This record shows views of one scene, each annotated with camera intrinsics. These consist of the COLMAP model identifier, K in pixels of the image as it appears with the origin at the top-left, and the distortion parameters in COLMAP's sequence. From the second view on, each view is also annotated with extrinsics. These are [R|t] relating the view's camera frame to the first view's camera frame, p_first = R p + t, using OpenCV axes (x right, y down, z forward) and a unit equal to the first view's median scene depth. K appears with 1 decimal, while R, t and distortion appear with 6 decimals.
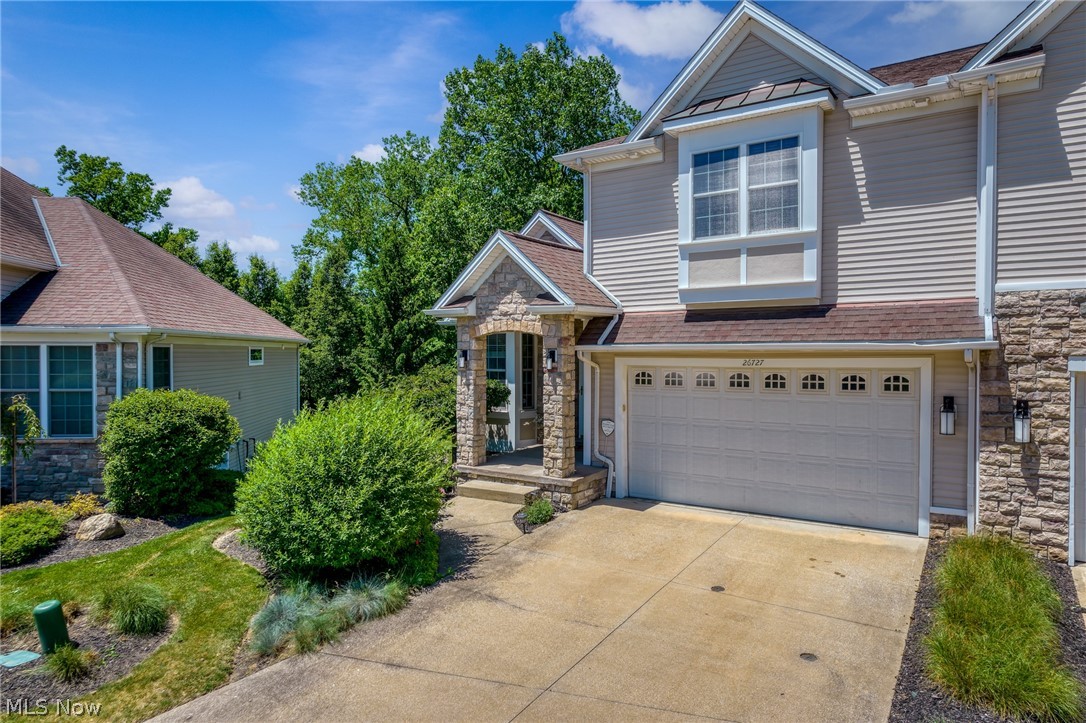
lens RADIAL K [[686.5, 0, 547.9], [0, 686.5, 363.9], [0, 0, 1]] dist [0.006334, -0.000233]
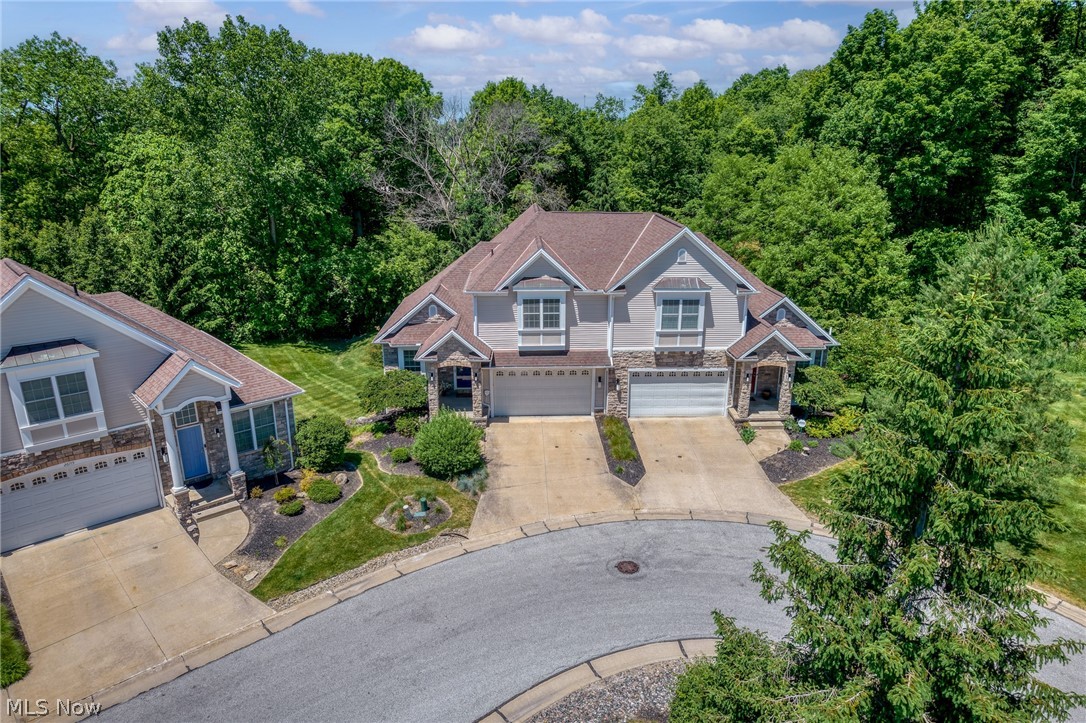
lens RADIAL K [[686.5, 0, 547.9], [0, 686.5, 363.9], [0, 0, 1]] dist [0.006334, -0.000233]
pose [[0.805203, -0.175796, 0.566343, -1.371778], [0.004994, 0.957024, 0.289965, -0.890293], [-0.592979, -0.230652, 0.771476, -1.301579]]
